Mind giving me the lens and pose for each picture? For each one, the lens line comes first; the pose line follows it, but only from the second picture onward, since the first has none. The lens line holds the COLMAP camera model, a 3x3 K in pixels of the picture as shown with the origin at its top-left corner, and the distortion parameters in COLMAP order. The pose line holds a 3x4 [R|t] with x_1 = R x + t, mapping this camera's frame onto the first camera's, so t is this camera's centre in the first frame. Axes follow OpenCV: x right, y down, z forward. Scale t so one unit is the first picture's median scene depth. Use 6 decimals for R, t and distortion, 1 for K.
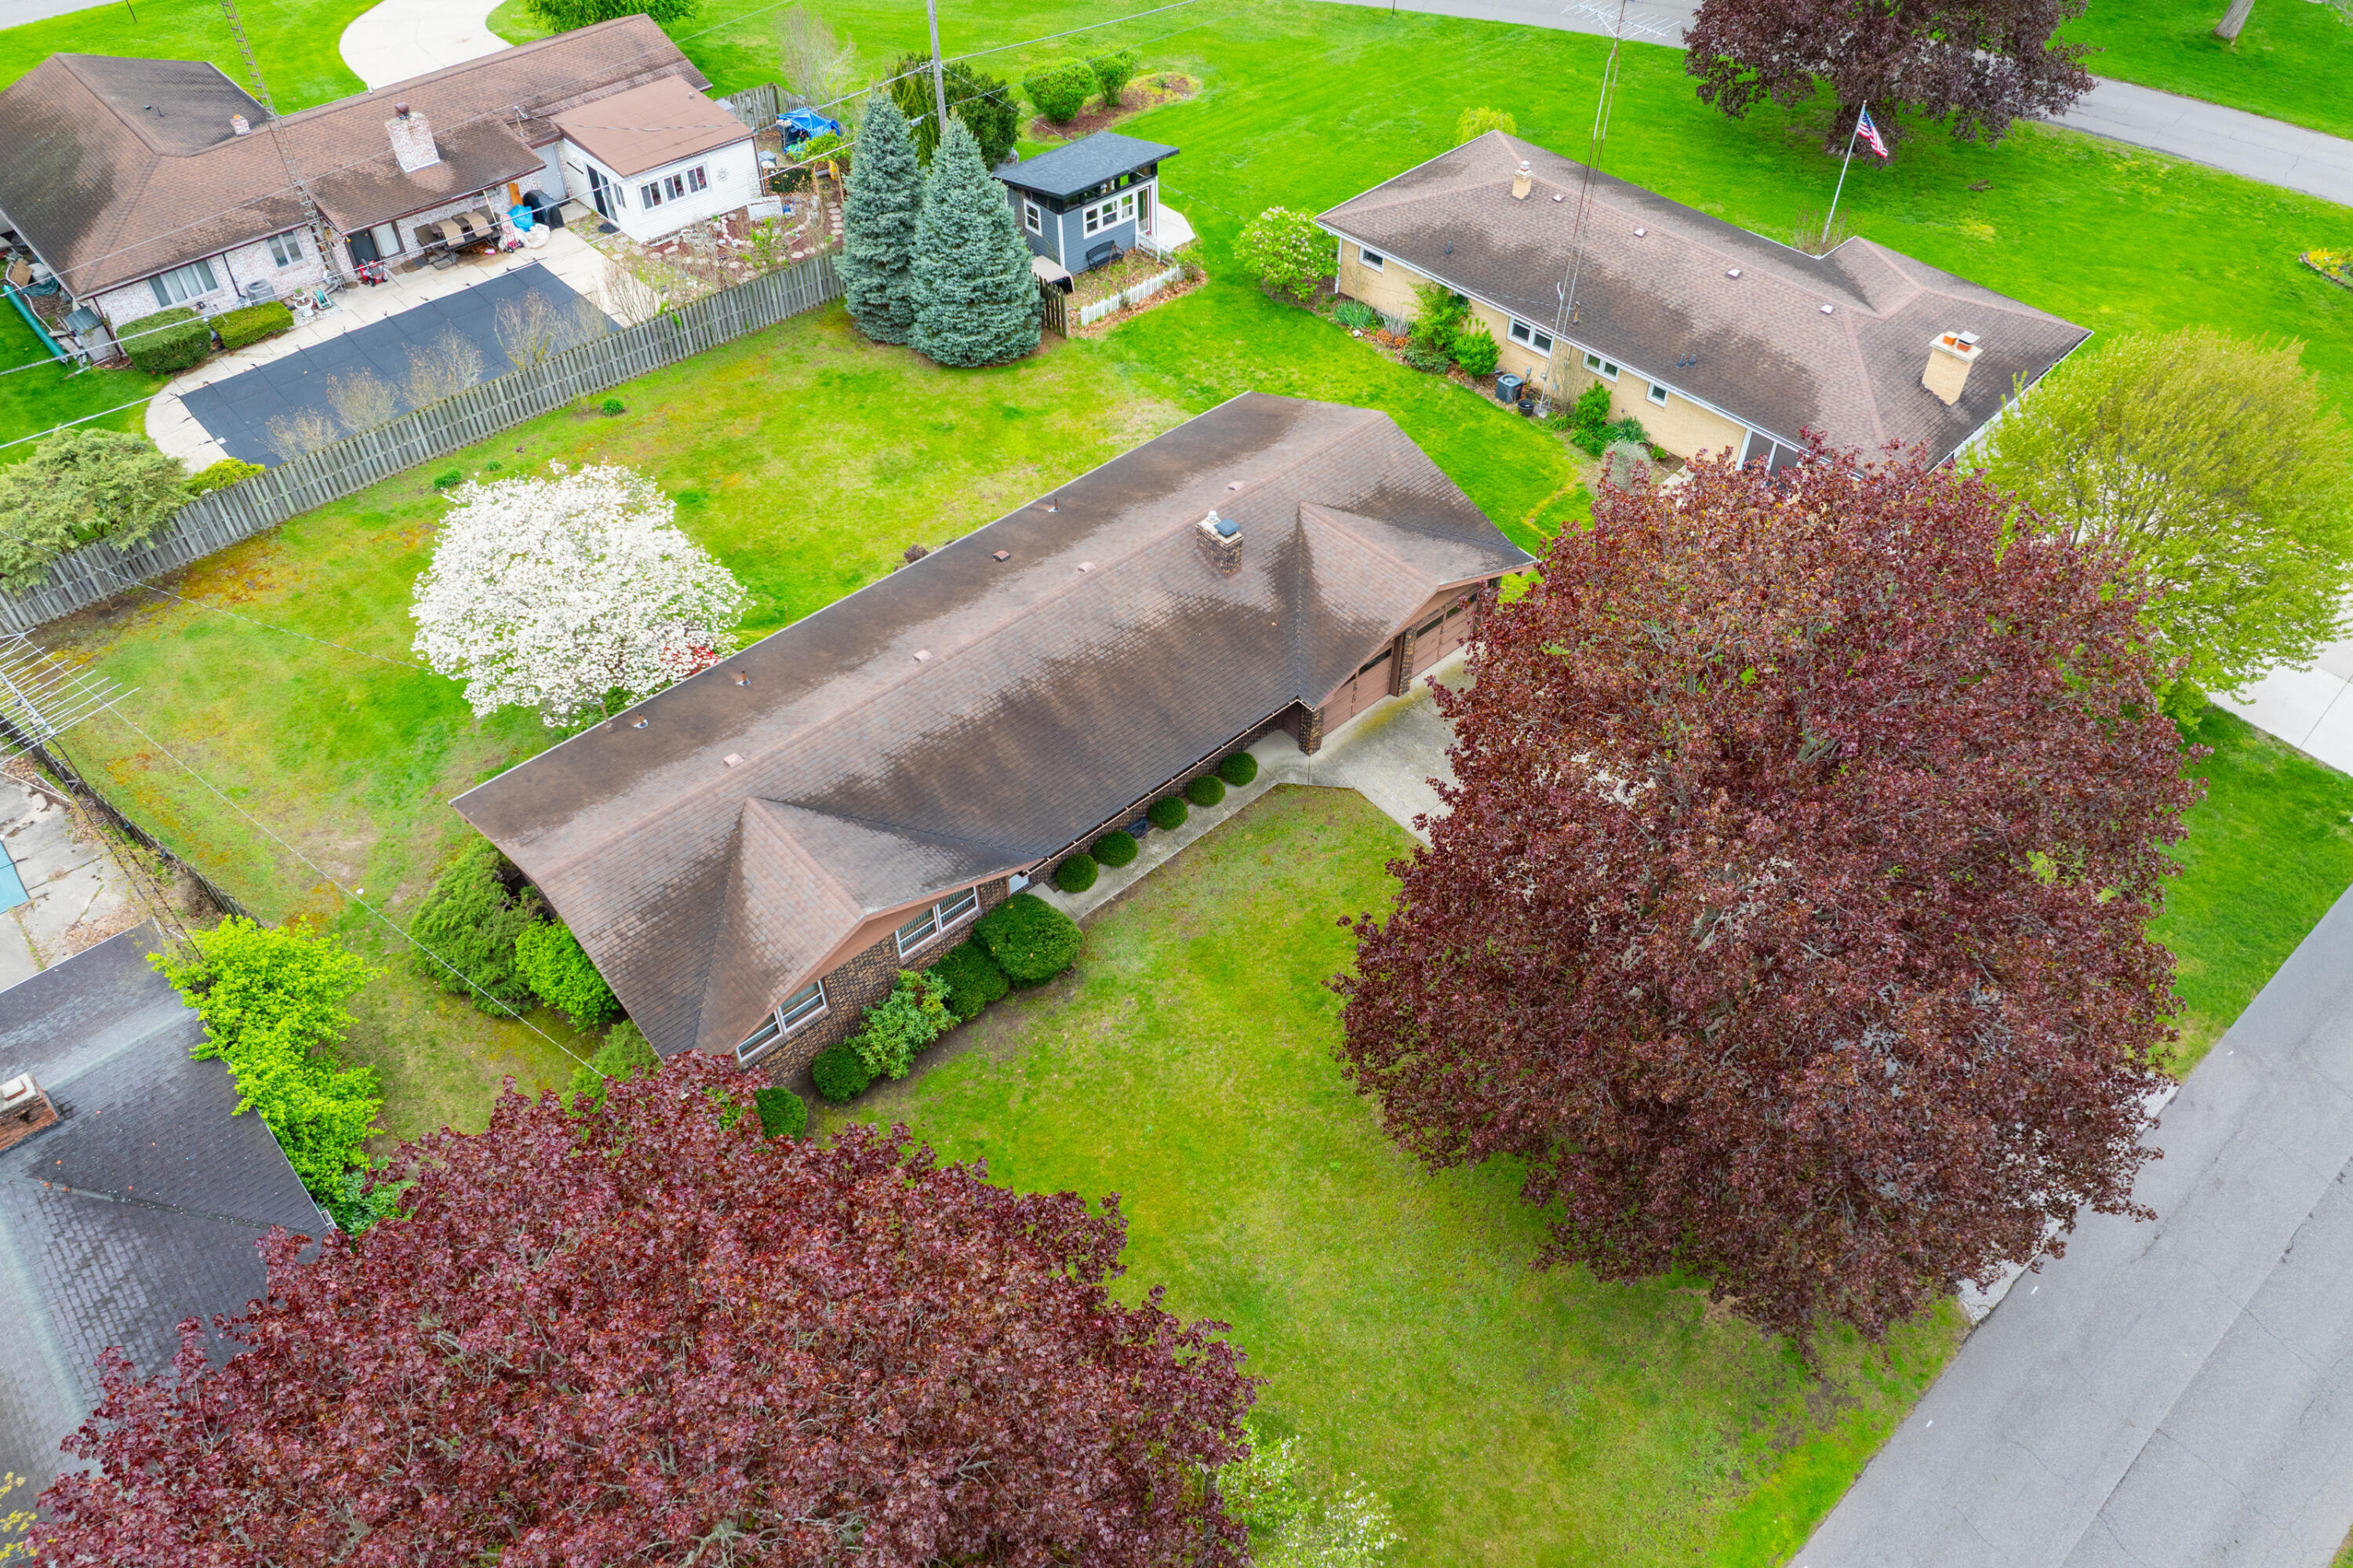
lens RADIAL K [[1657.7, 0, 1184.9], [0, 1657.7, 782.4], [0, 0, 1]] dist [-0.036631, -0.001374]
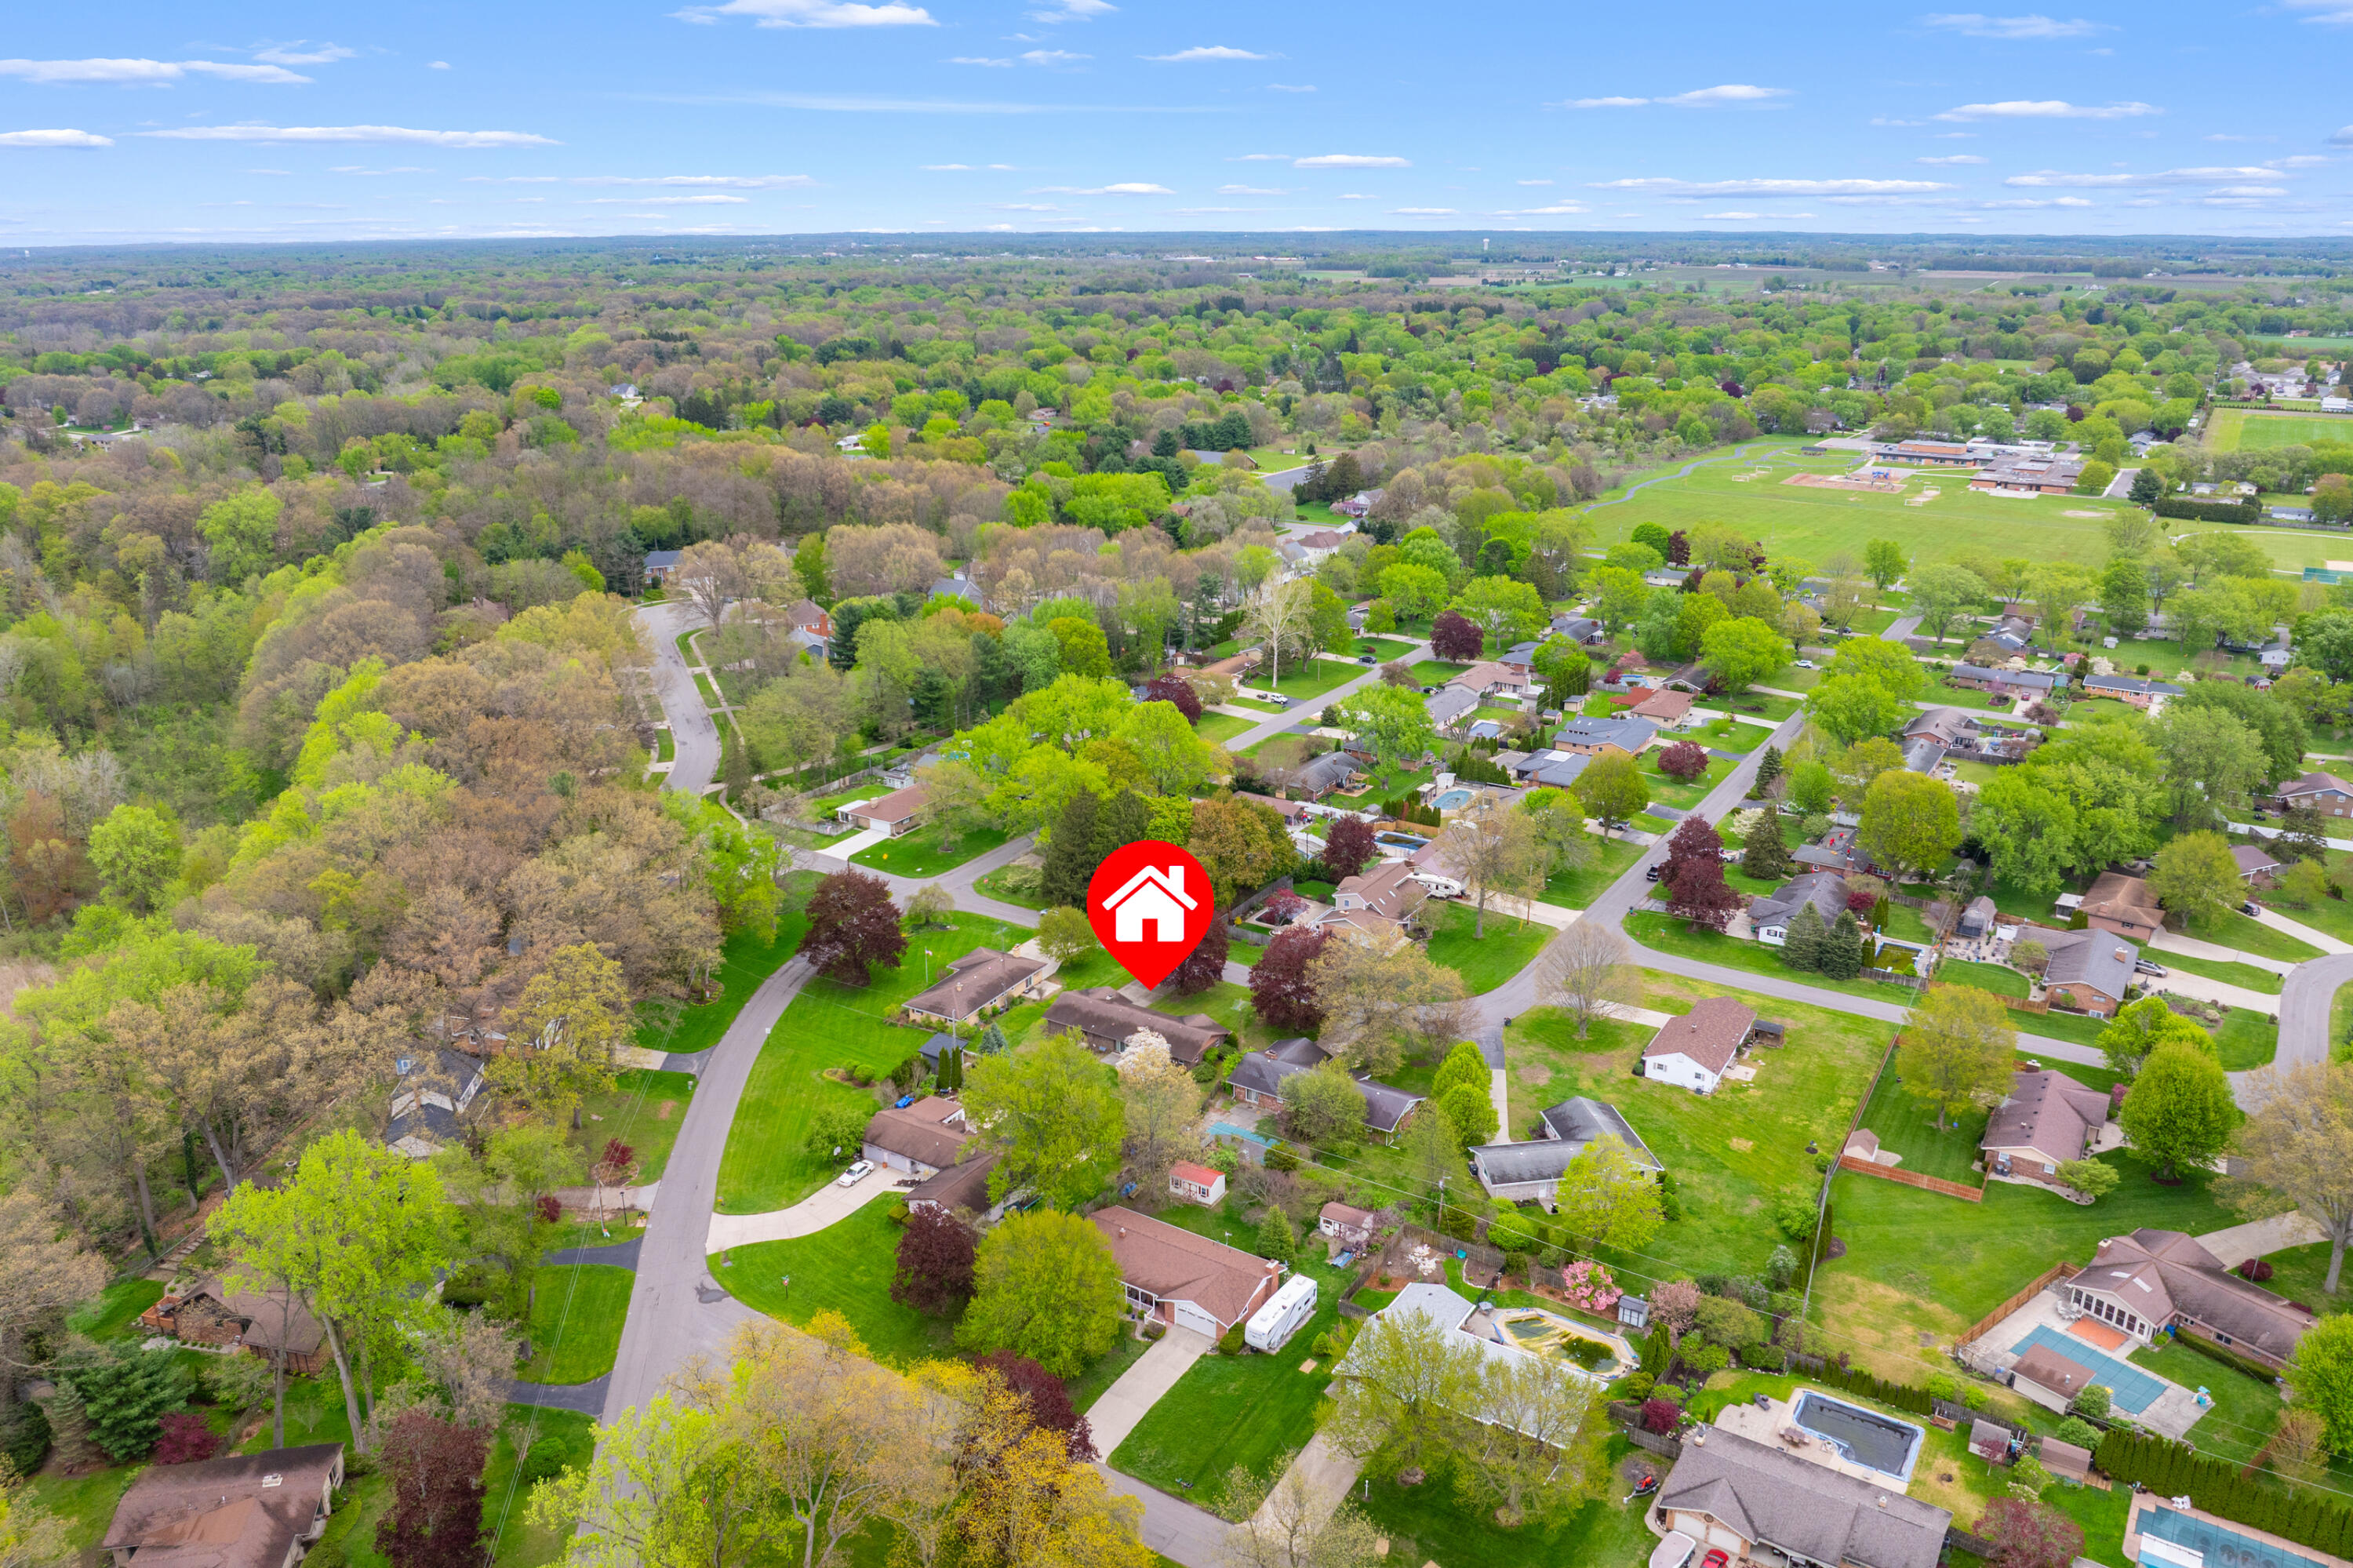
lens RADIAL K [[1670.5, 0, 1185.0], [0, 1670.5, 776.2], [0, 0, 1]] dist [-0.044740, 0.003755]
pose [[-0.265156, -0.304544, 0.914847, -3.818518], [0.692988, 0.599521, 0.400428, -2.053813], [-0.670418, 0.740154, 0.052078, -0.037215]]
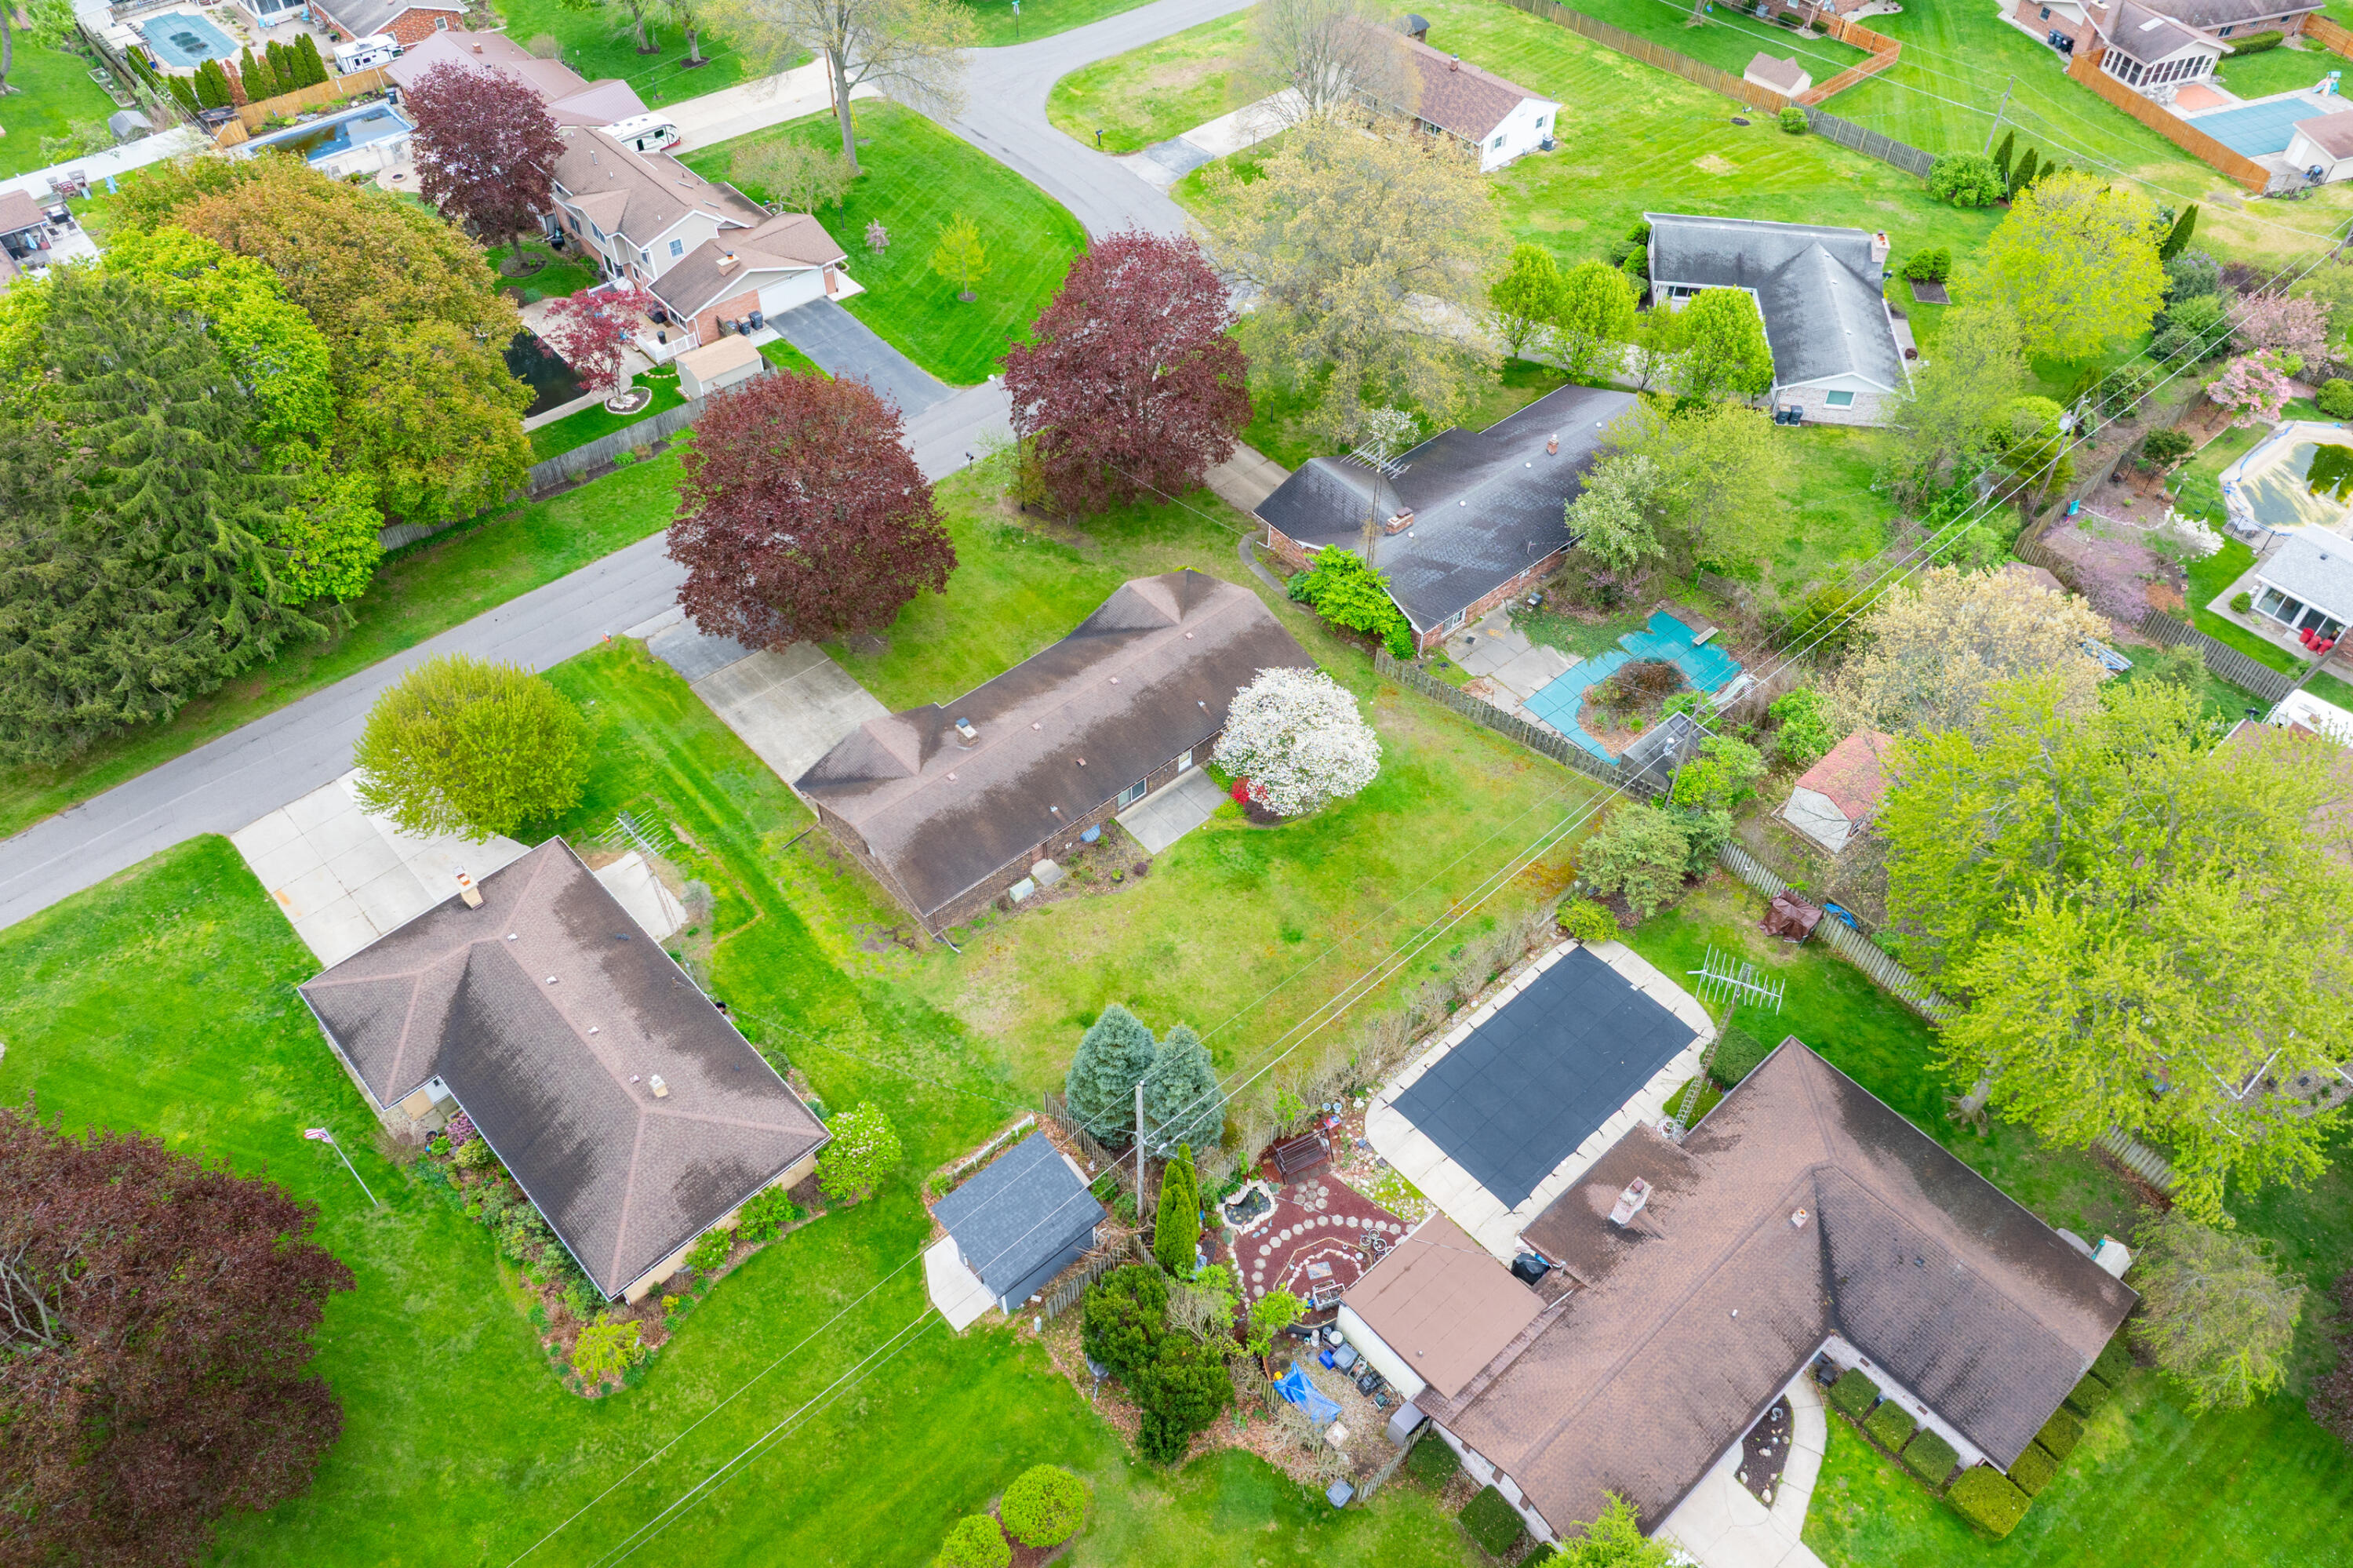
lens RADIAL K [[1662.4, 0, 1184.9], [0, 1662.4, 776.1], [0, 0, 1]] dist [-0.036668, 0.005701]
pose [[-0.999778, -0.020962, 0.001926, -0.181000], [0.003075, -0.054913, 0.998486, -1.581242], [-0.020825, 0.998271, 0.054966, 0.701970]]
